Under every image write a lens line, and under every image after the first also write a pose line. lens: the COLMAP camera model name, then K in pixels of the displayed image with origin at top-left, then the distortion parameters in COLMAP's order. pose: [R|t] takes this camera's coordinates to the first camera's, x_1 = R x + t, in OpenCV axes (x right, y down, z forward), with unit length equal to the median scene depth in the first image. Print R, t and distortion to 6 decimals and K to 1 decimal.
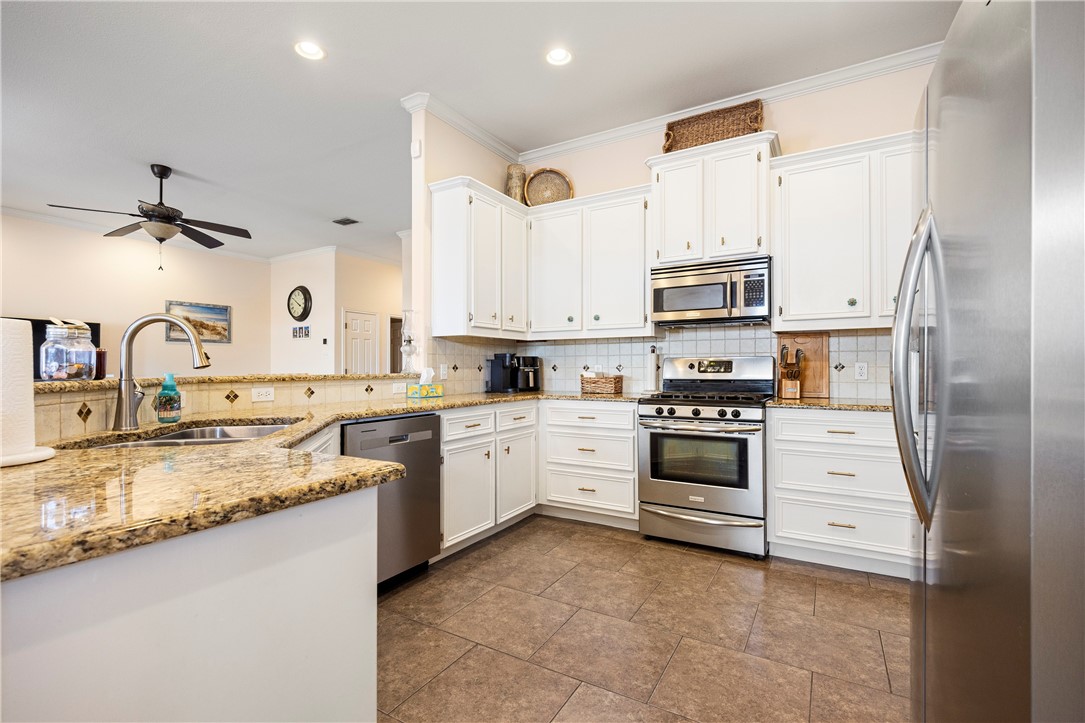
lens RADIAL K [[484.9, 0, 541.5], [0, 484.9, 365.4], [0, 0, 1]] dist [0.001936, 0.000174]
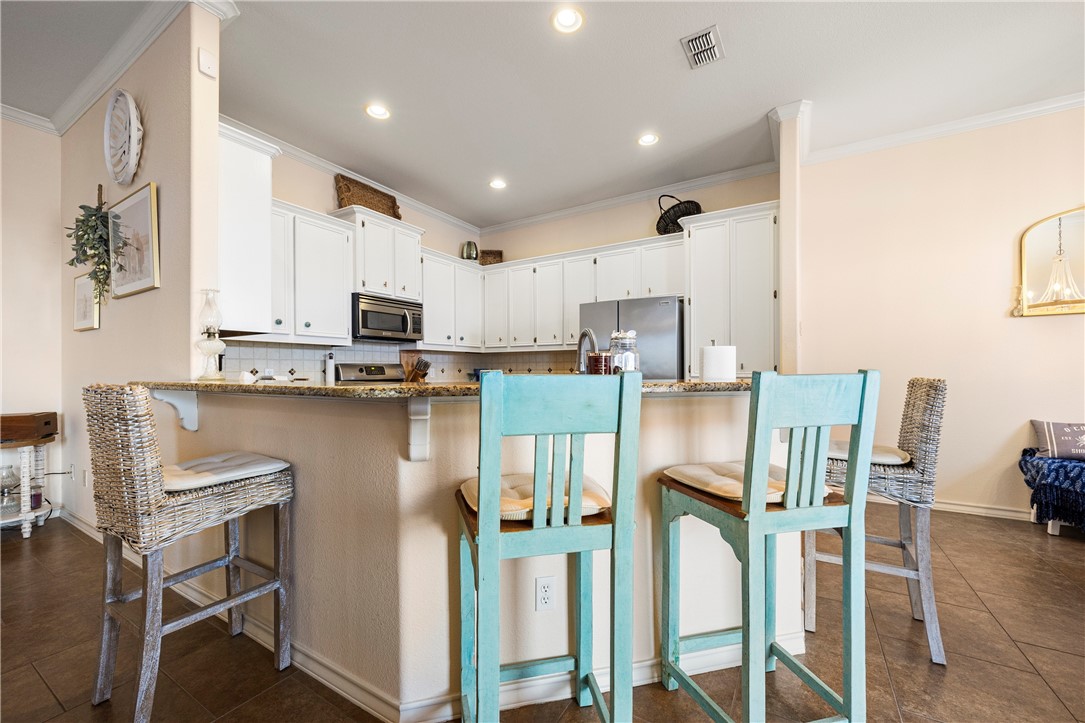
lens RADIAL K [[423.8, 0, 542.7], [0, 423.8, 370.0], [0, 0, 1]] dist [0.001732, 0.000106]
pose [[0.004511, 0.002335, 0.999987, -0.892990], [0.000125, 0.999997, -0.002336, 0.004180], [-0.999990, 0.000135, 0.004511, 0.520474]]
